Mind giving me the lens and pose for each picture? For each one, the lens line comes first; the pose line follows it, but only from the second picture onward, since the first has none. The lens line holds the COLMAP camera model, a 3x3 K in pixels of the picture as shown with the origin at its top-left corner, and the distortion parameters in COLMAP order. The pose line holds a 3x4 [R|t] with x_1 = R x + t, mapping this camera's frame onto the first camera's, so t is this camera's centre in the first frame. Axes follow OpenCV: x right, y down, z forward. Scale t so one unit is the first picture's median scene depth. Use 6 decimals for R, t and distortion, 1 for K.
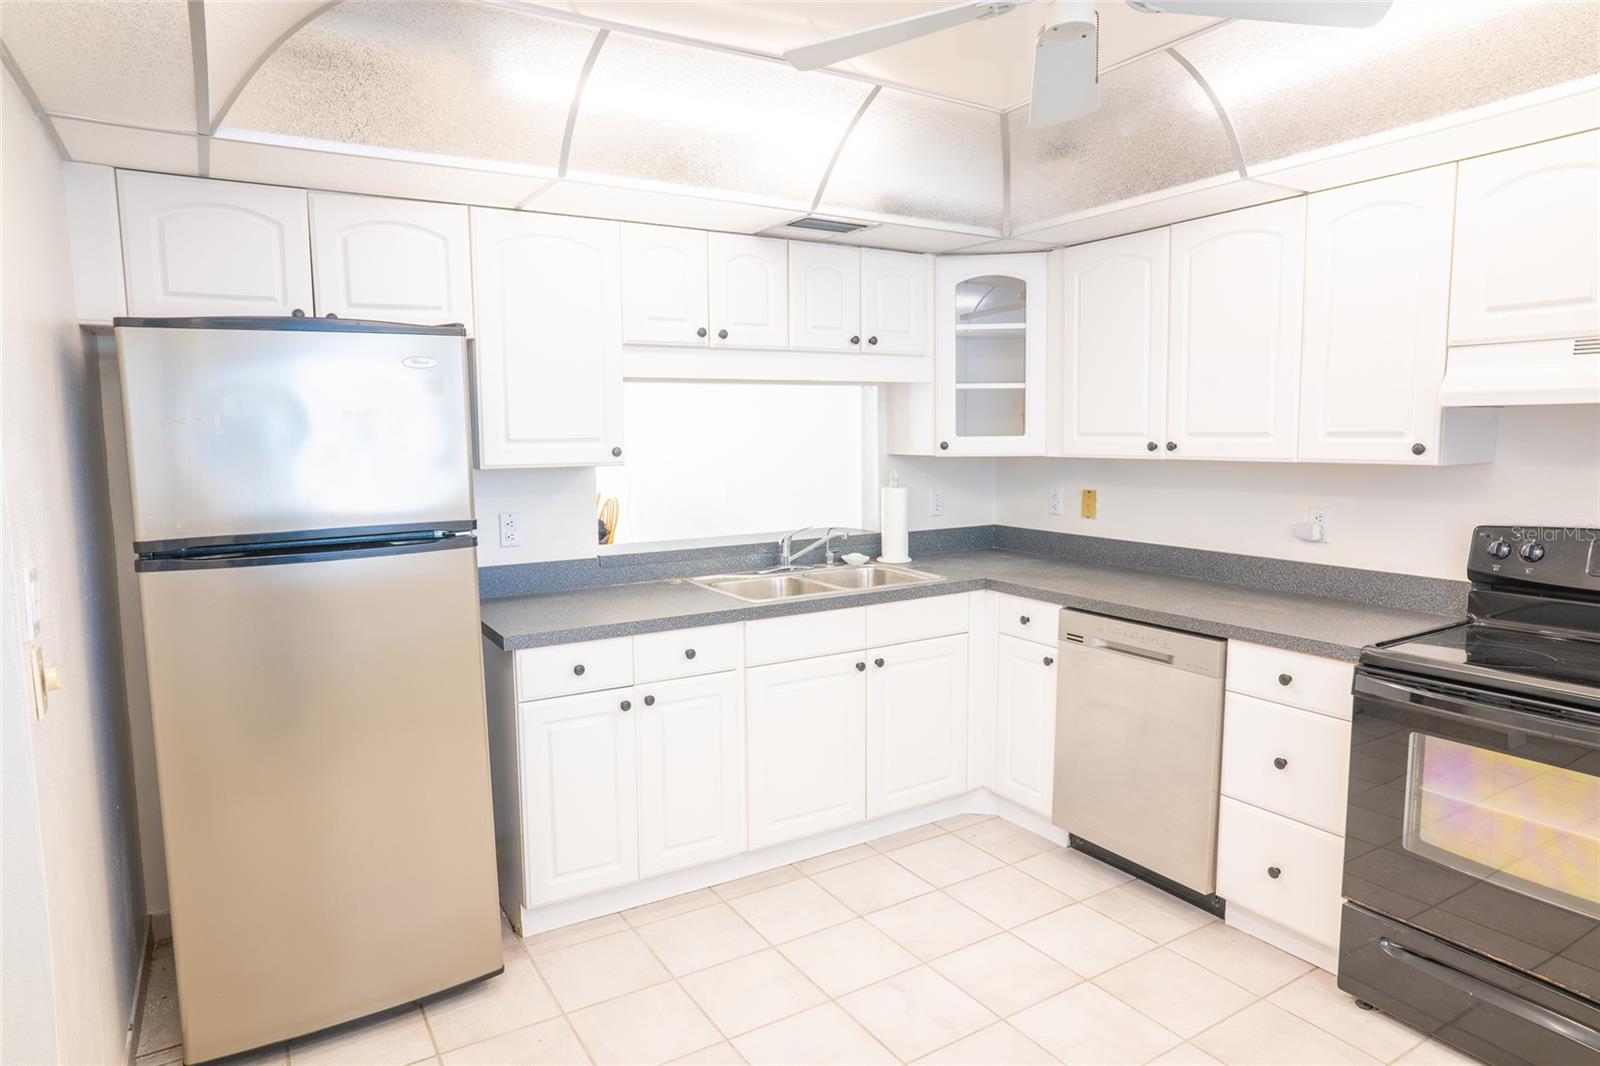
lens RADIAL K [[942.2, 0, 795.7], [0, 942.2, 532.2], [0, 0, 1]] dist [-0.060784, 0.041460]
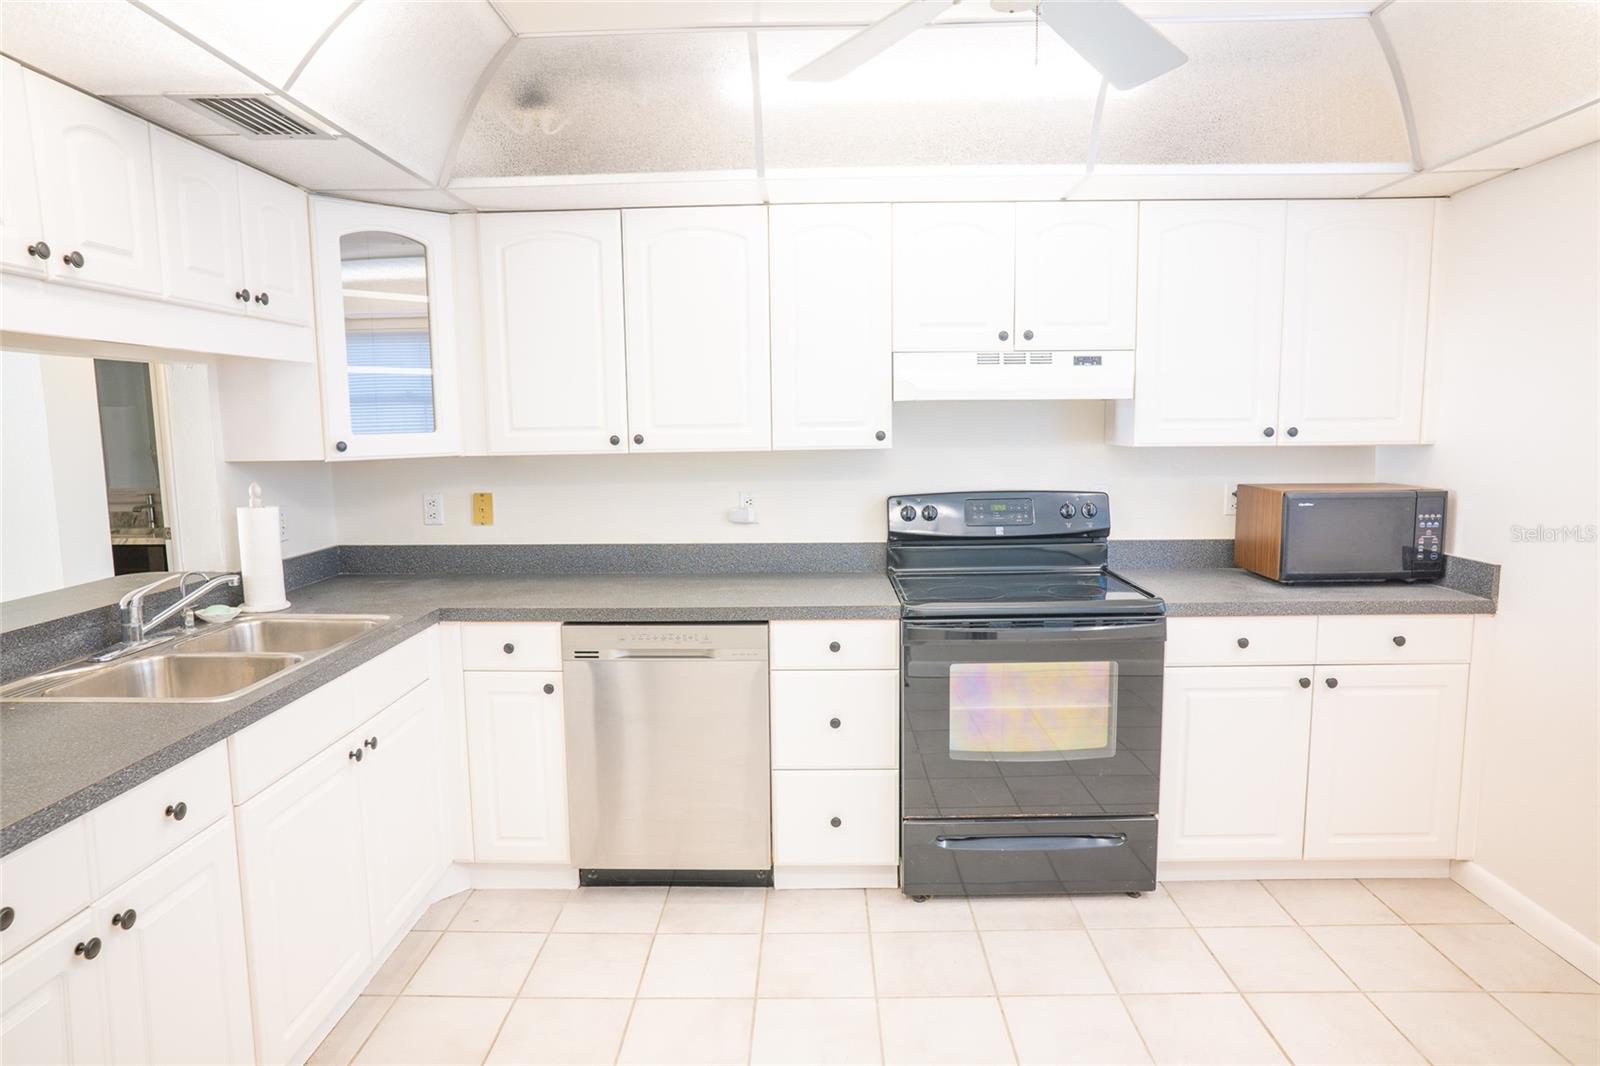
lens RADIAL K [[942.2, 0, 795.7], [0, 942.2, 532.2], [0, 0, 1]] dist [-0.060784, 0.041460]
pose [[0.546242, -0.096271, 0.832077, -0.320516], [0.098030, 0.993894, 0.050638, -0.028855], [-0.831871, 0.053908, 0.552344, 0.322351]]
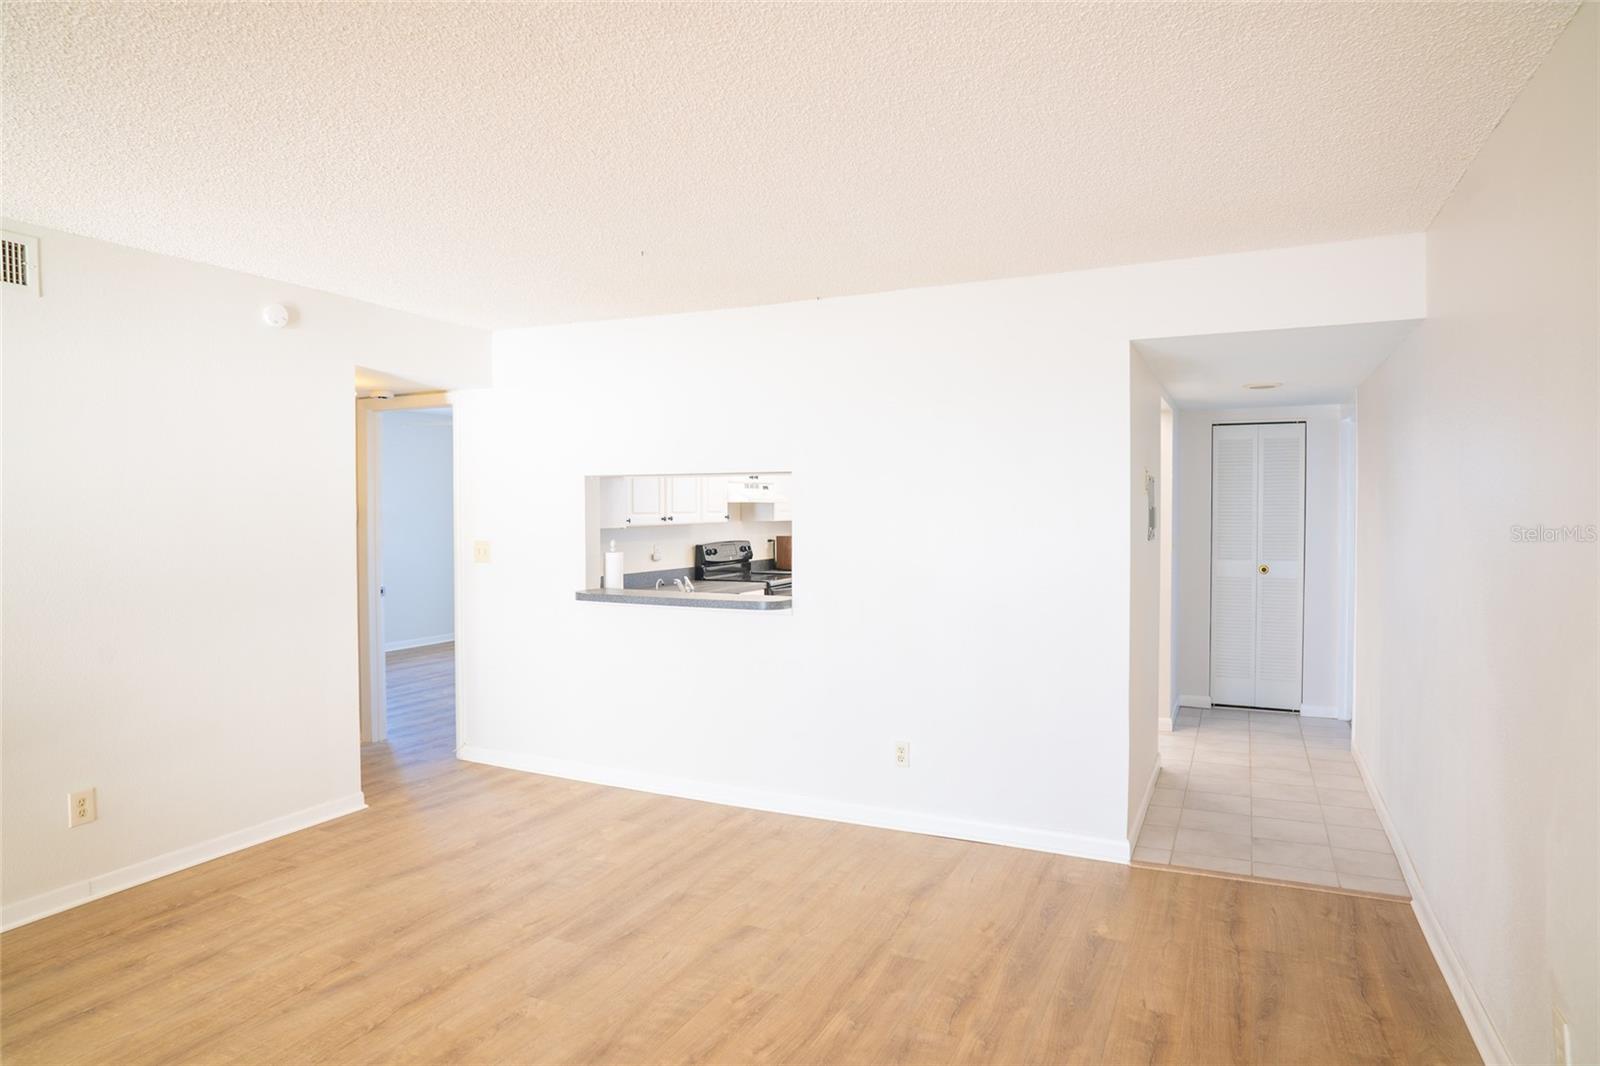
lens RADIAL K [[942.2, 0, 795.7], [0, 942.2, 532.2], [0, 0, 1]] dist [-0.060784, 0.041460]
pose [[-0.549668, -0.005150, 0.835367, -1.417811], [0.104795, 0.991657, 0.075068, -0.182725], [-0.828784, 0.128805, -0.544542, 1.844544]]
